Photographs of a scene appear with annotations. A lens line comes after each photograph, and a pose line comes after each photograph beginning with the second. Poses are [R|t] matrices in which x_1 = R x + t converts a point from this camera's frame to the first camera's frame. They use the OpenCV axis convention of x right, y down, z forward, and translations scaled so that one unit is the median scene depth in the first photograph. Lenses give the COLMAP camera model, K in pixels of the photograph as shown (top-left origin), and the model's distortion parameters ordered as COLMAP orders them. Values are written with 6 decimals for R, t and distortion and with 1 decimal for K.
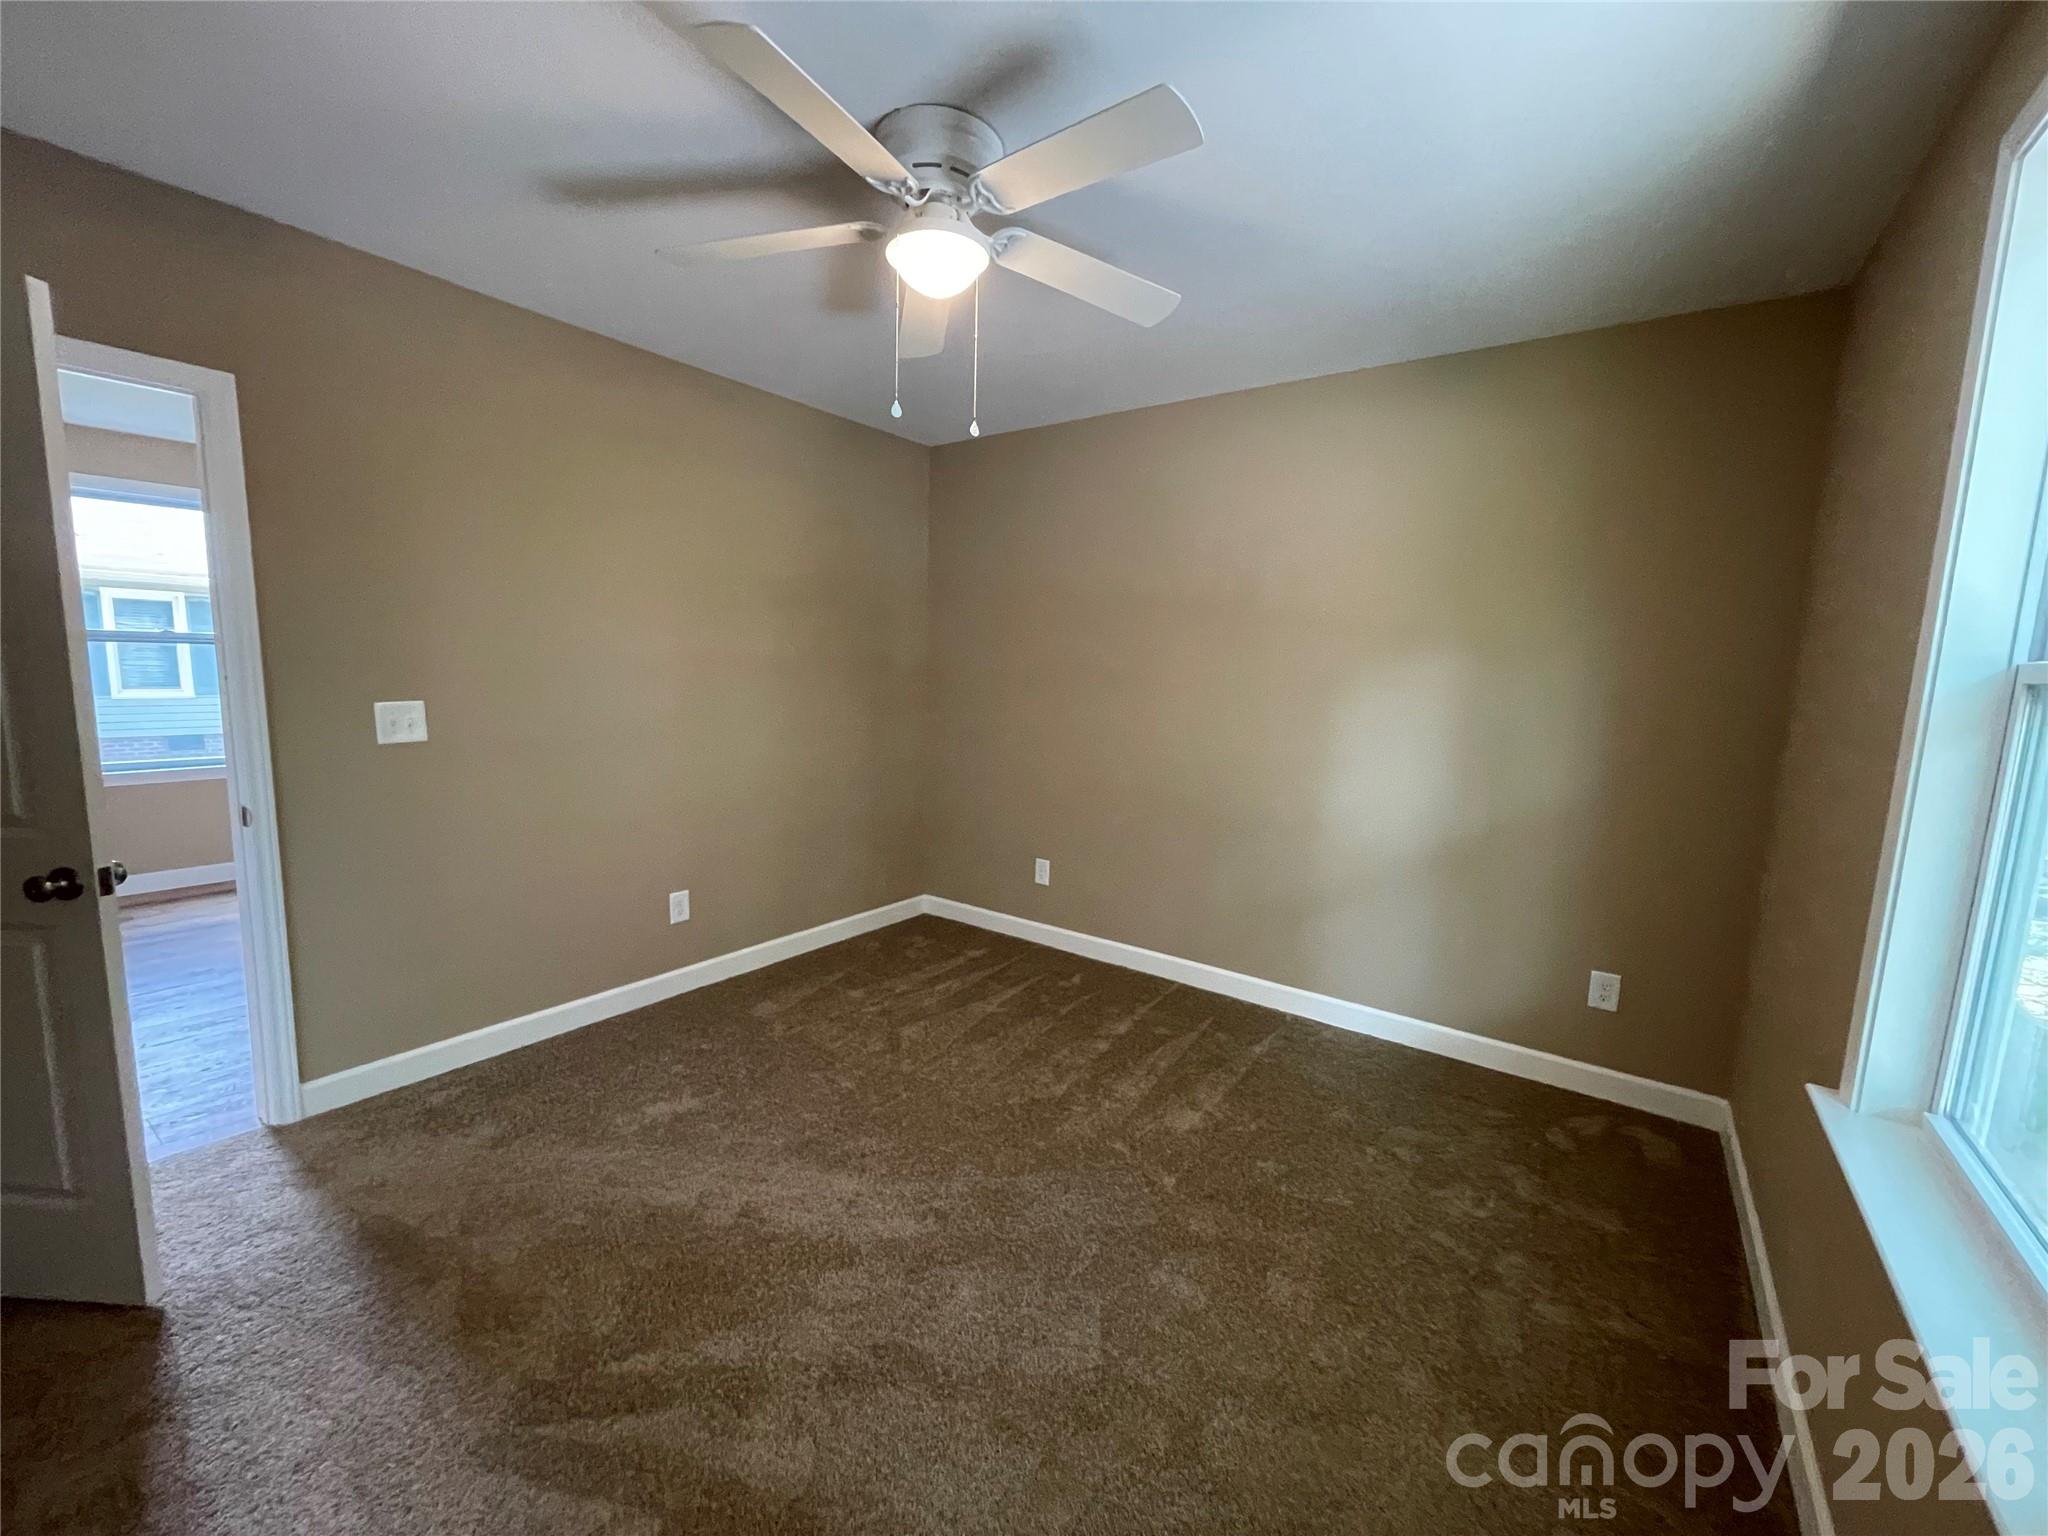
lens RADIAL K [[833.7, 0, 1024.0], [0, 833.7, 768.0], [0, 0, 1]] dist [-0.001189, -0.000217]
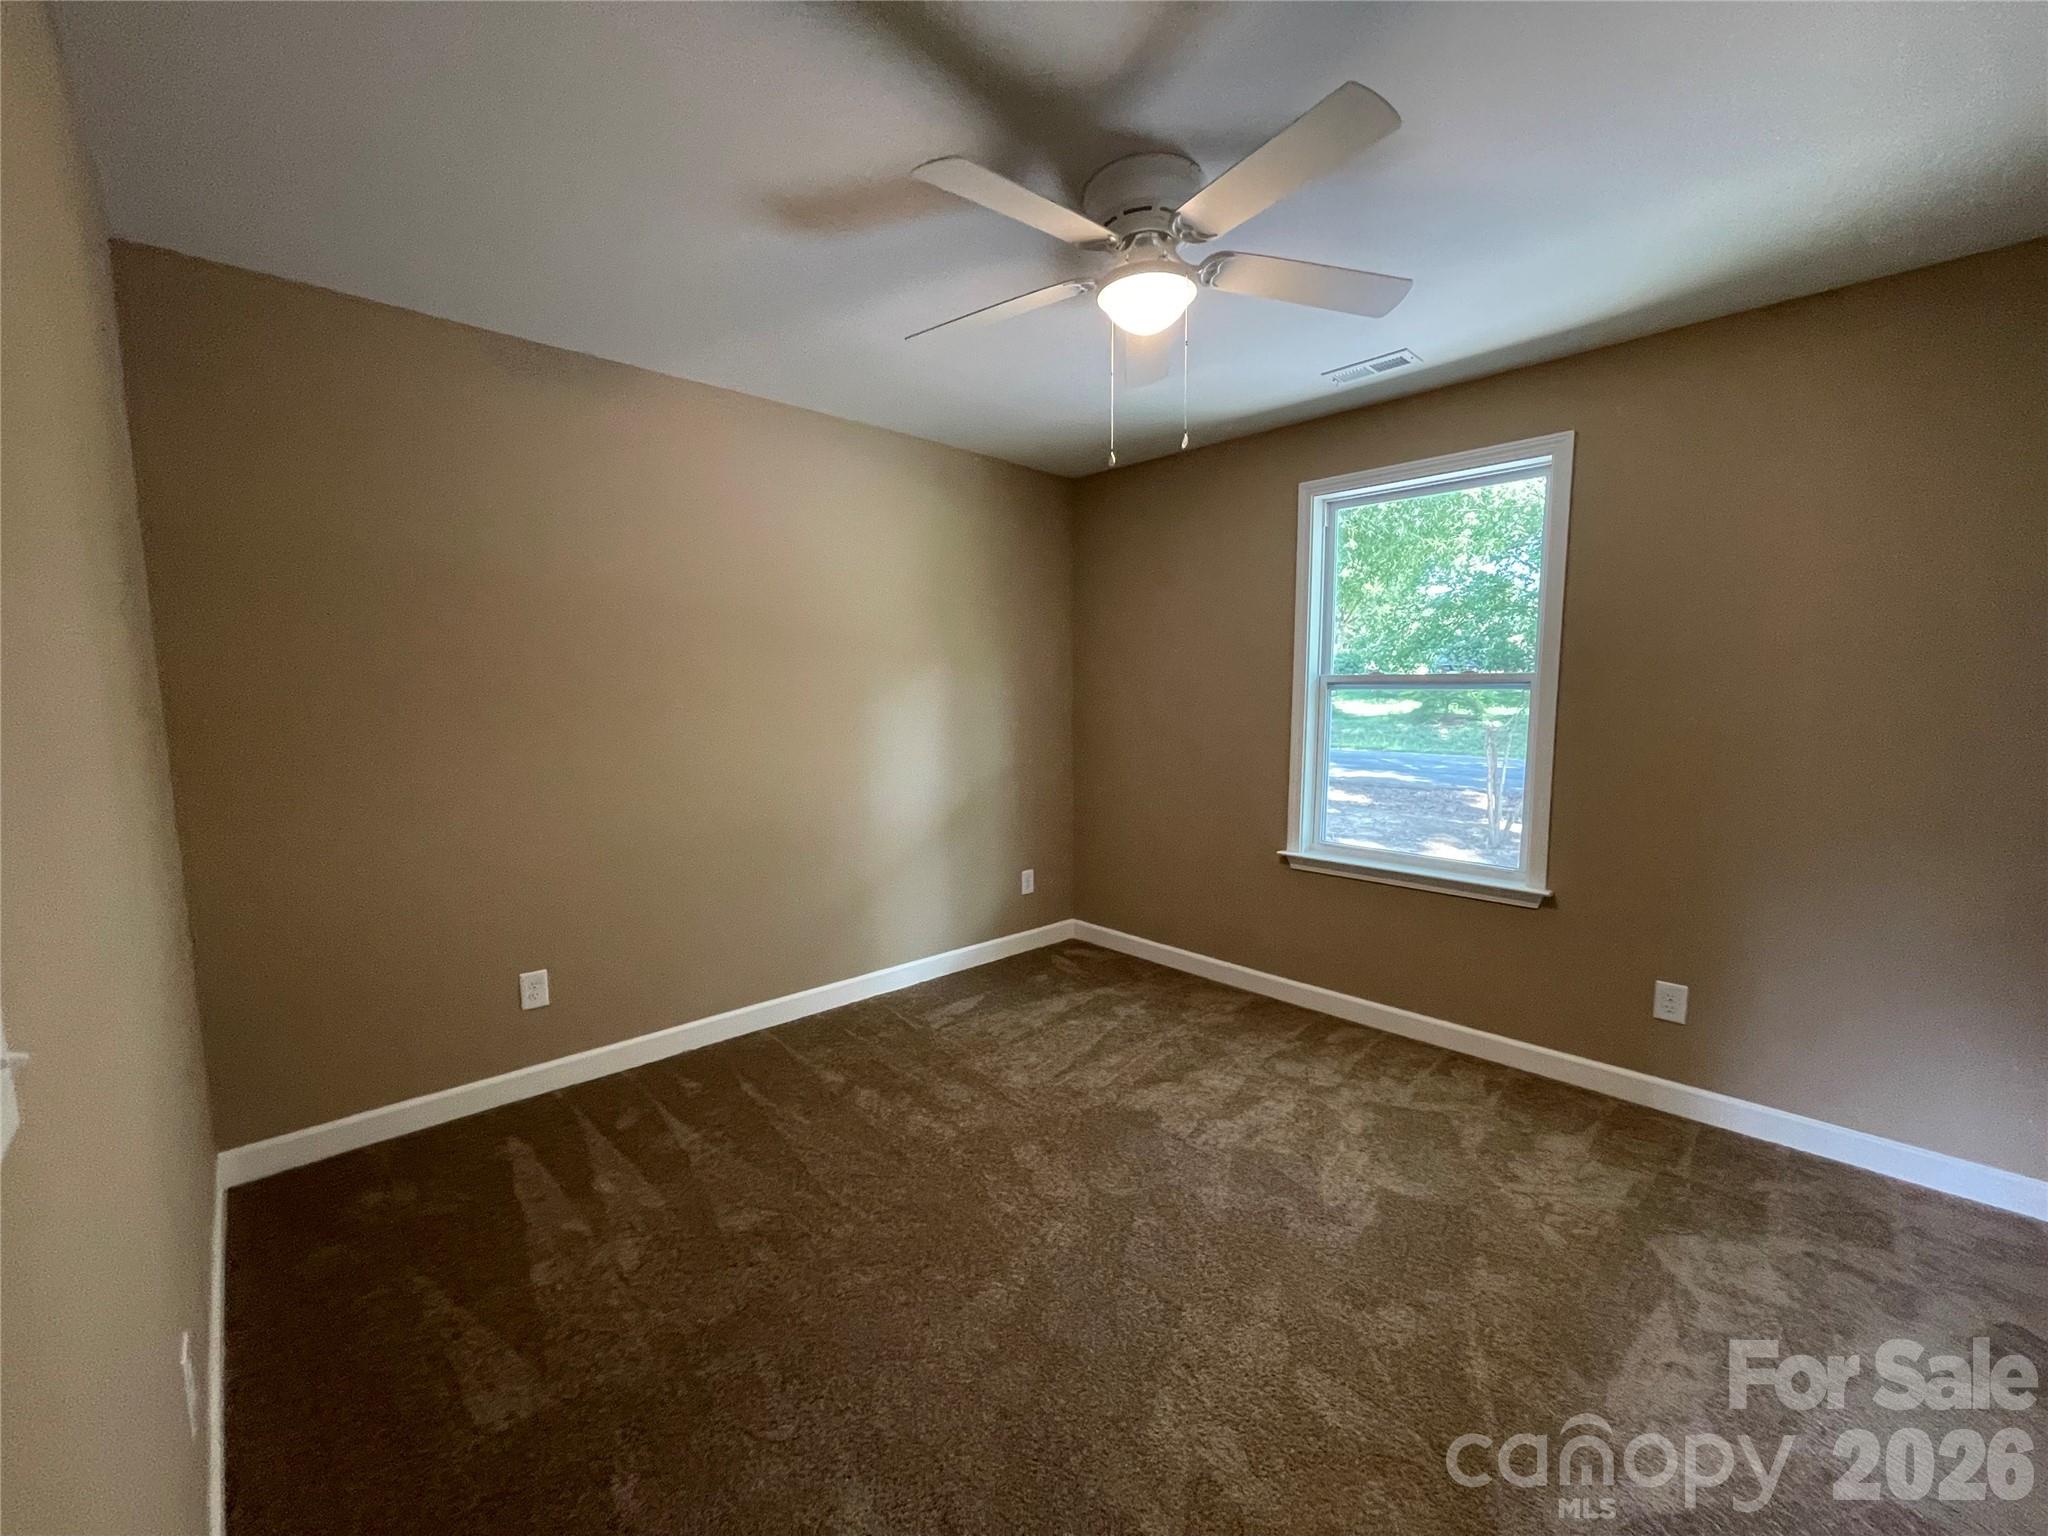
lens RADIAL K [[819.7, 0, 1026.7], [0, 819.7, 777.0], [0, 0, 1]] dist [0.003370, 0.000220]
pose [[0.175794, -0.120466, 0.977028, -0.731190], [0.140956, 0.985338, 0.096128, -0.070603], [-0.974283, 0.120819, 0.190196, 0.632784]]
